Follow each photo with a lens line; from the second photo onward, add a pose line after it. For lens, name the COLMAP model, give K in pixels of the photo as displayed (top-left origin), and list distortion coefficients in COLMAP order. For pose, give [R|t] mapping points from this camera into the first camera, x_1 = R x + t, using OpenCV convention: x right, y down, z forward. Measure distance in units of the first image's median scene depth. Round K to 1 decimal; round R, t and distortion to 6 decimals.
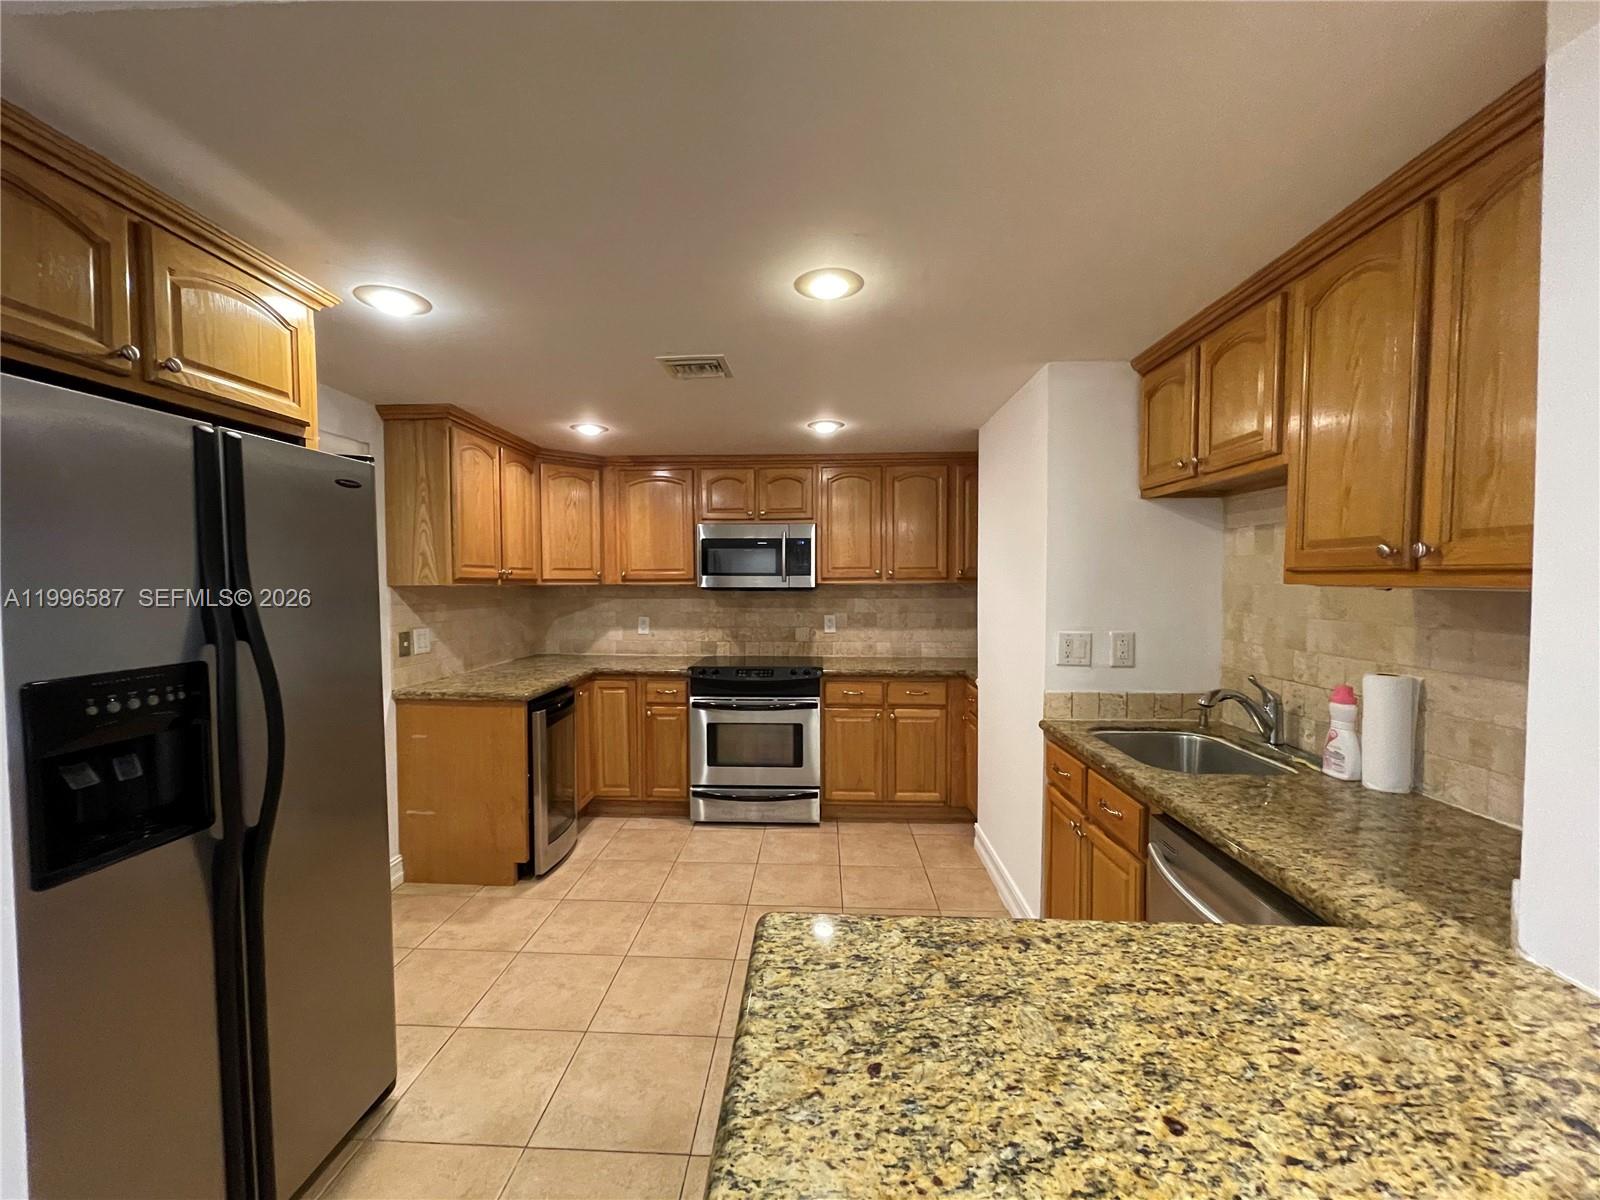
lens RADIAL K [[644.0, 0, 785.4], [0, 644.0, 604.8], [0, 0, 1]] dist [-0.001700, -0.000451]
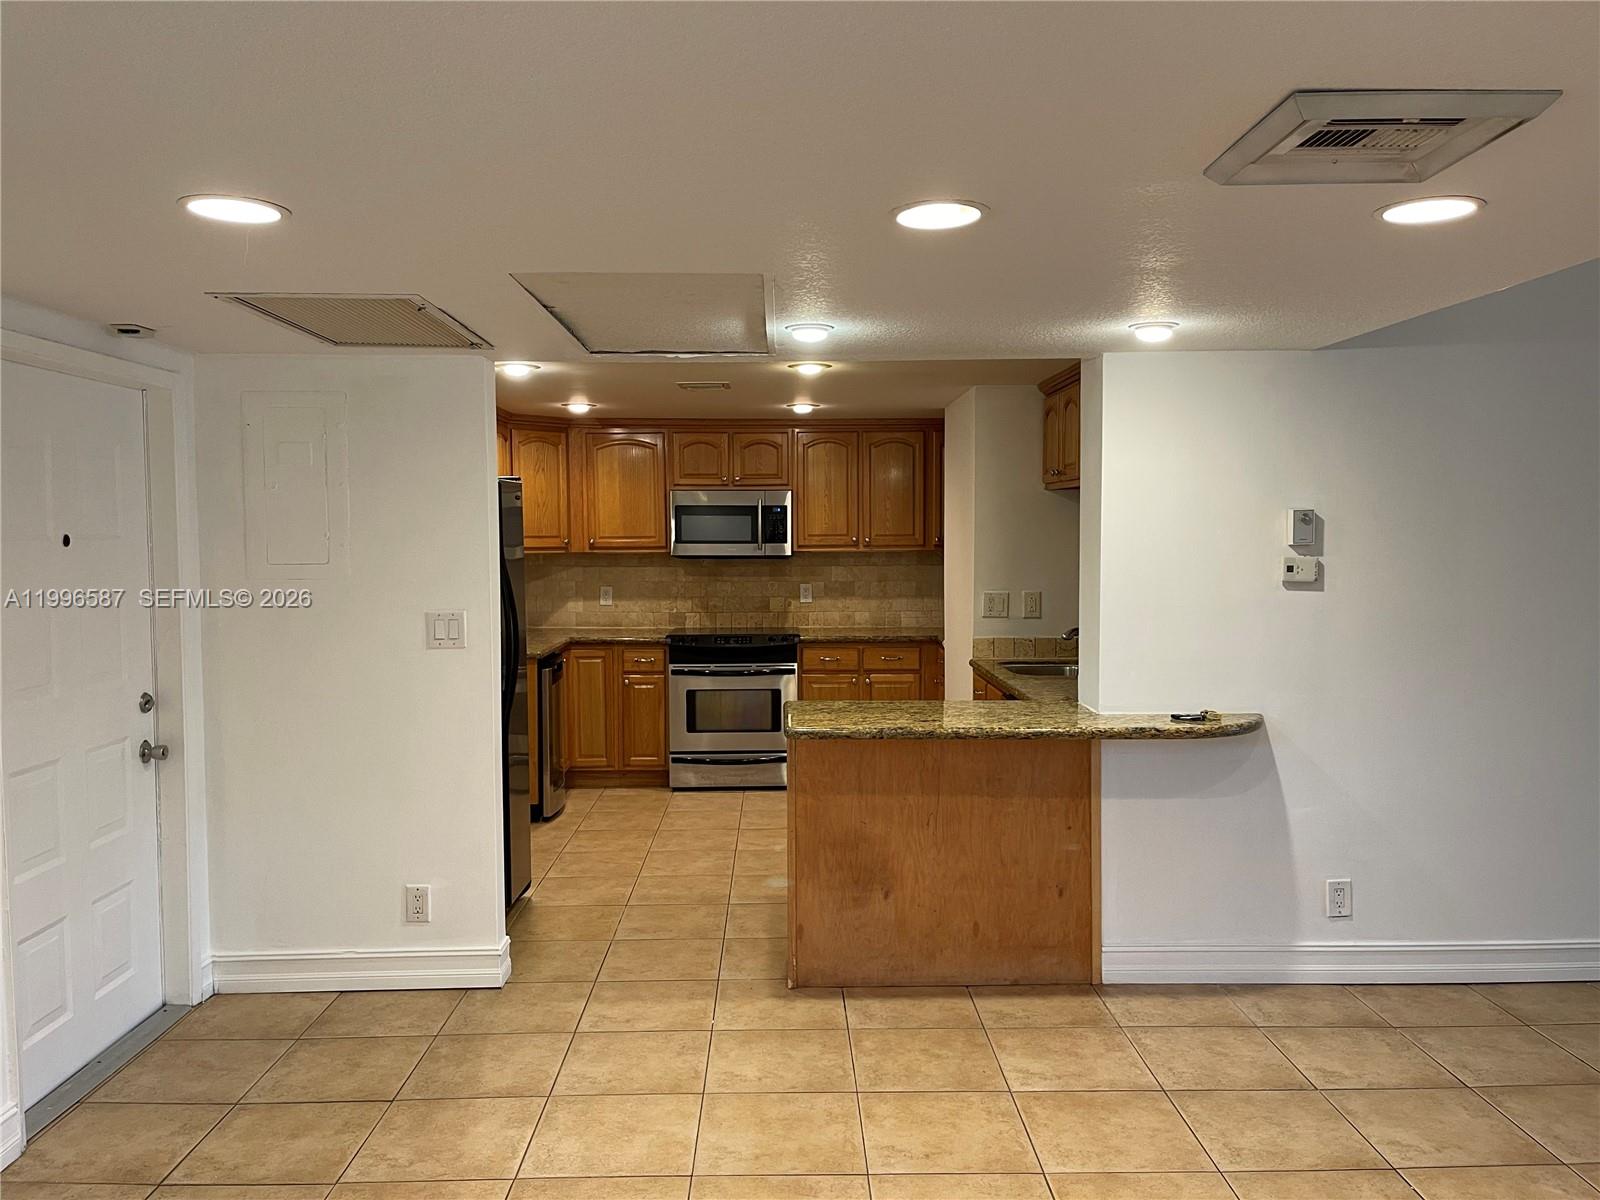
lens RADIAL K [[1200.4, 0, 796.2], [0, 1200.4, 603.1], [0, 0, 1]] dist [0.111980, -0.162540]
pose [[0.997585, -0.005245, 0.069252, -0.078832], [0.003766, 0.999762, 0.021474, 0.007118], [-0.069348, -0.021161, 0.997368, -0.891257]]
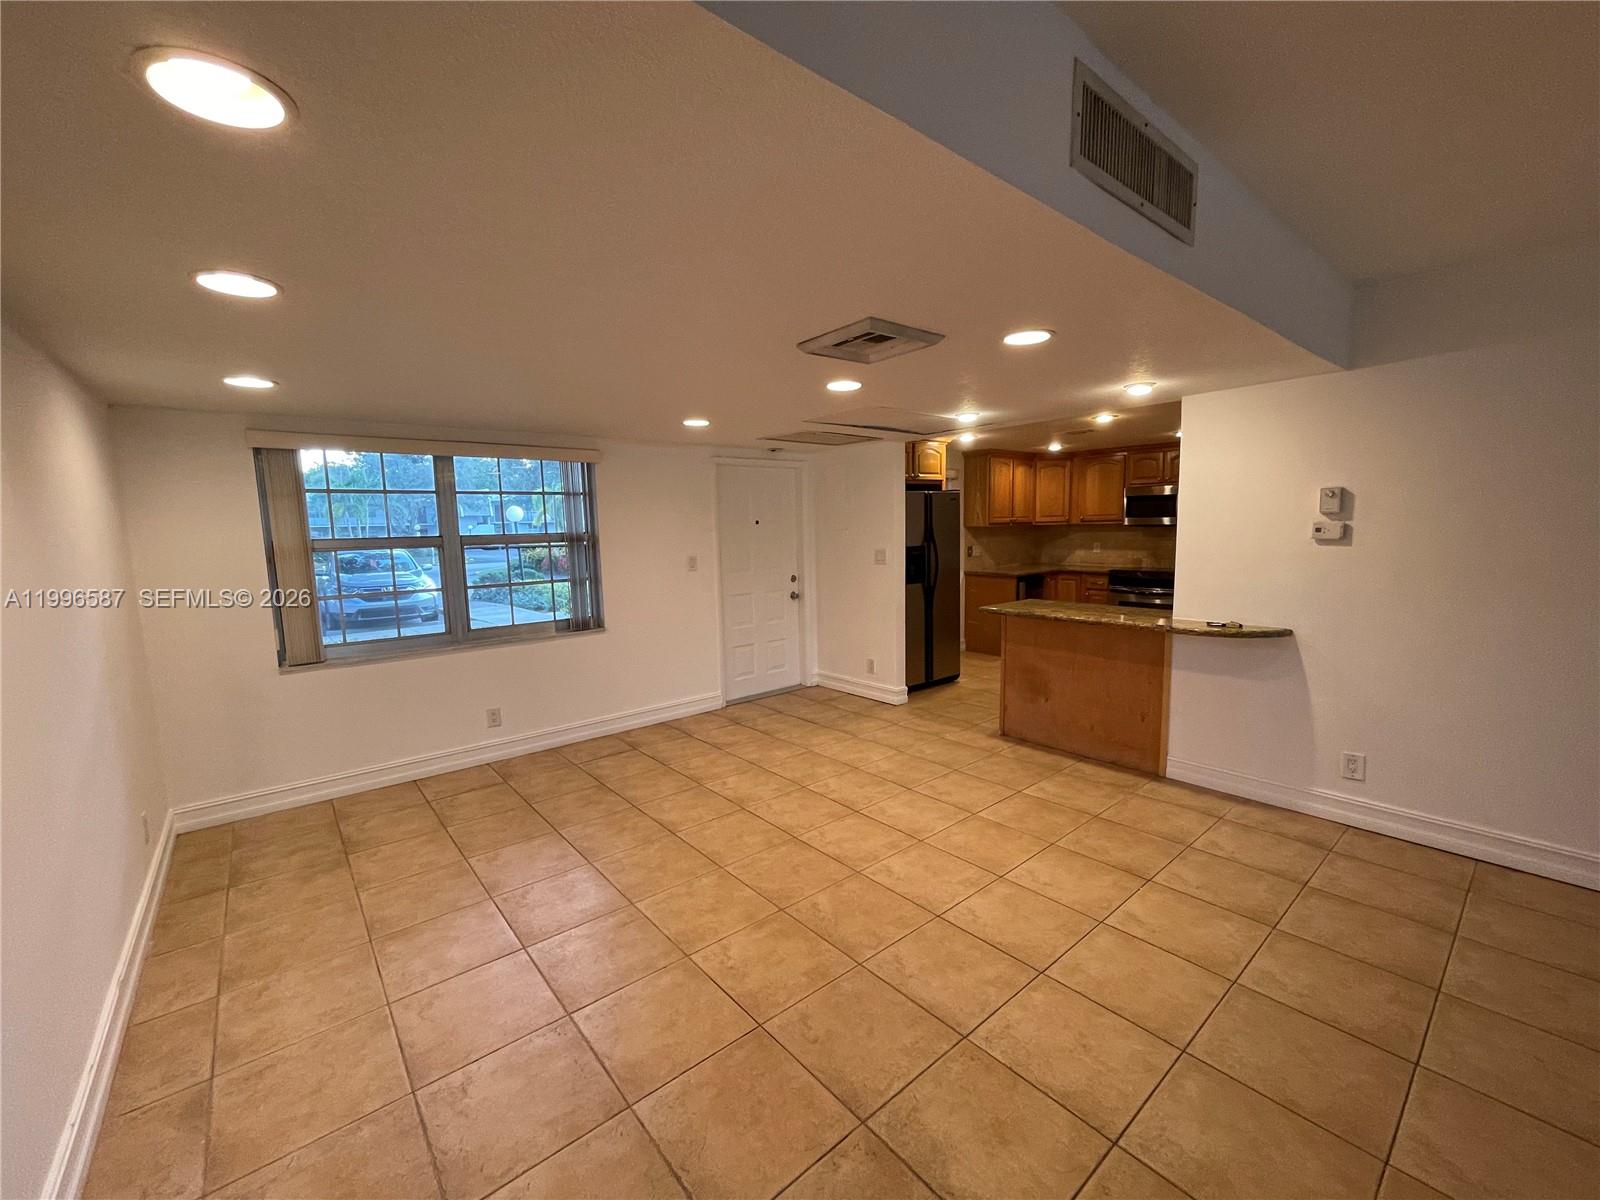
lens RADIAL K [[644.0, 0, 785.4], [0, 644.0, 604.8], [0, 0, 1]] dist [-0.001700, -0.000451]
pose [[0.673043, 0.077507, -0.735531, 0.576811], [-0.004277, 0.994885, 0.100922, 0.016573], [0.739591, -0.064779, 0.669932, -0.893833]]
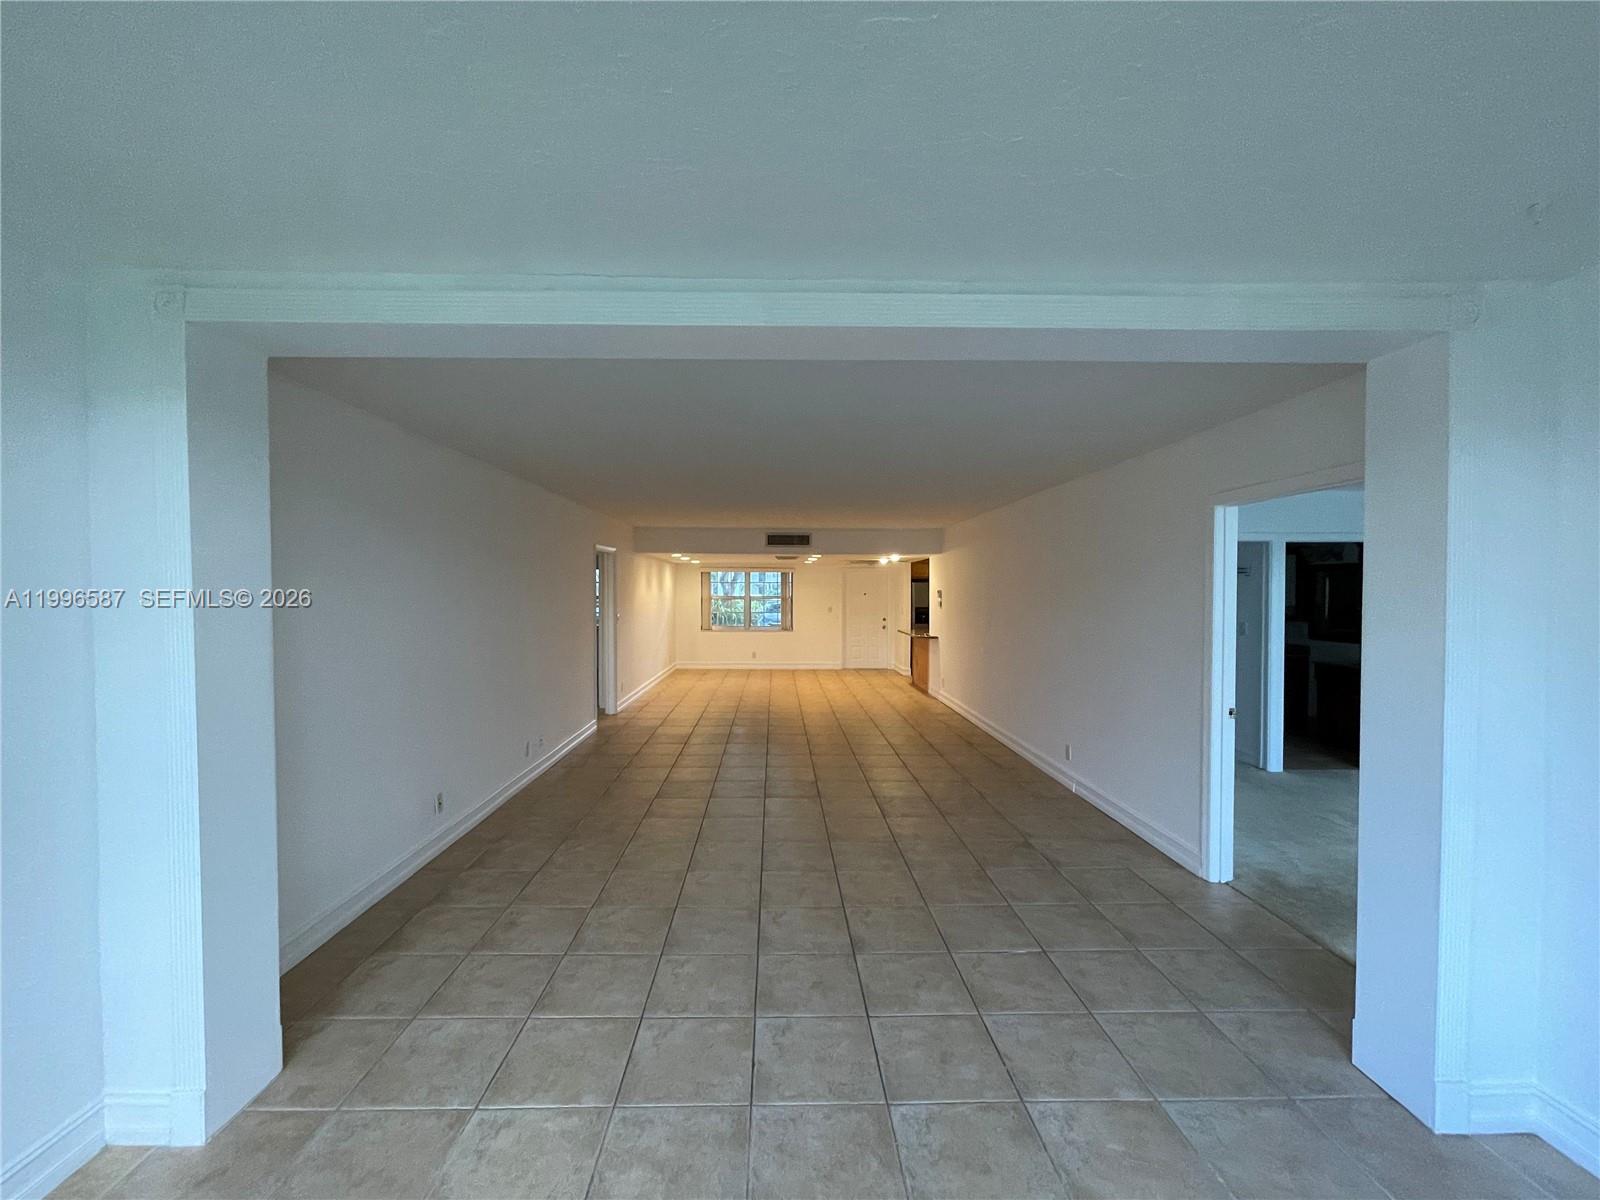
lens RADIAL K [[644.0, 0, 785.4], [0, 644.0, 604.8], [0, 0, 1]] dist [-0.001700, -0.000451]
pose [[0.068858, 0.026045, -0.997286, 2.851821], [-0.039365, 0.998952, 0.023371, -0.028602], [0.996849, 0.037649, 0.069811, -0.615166]]
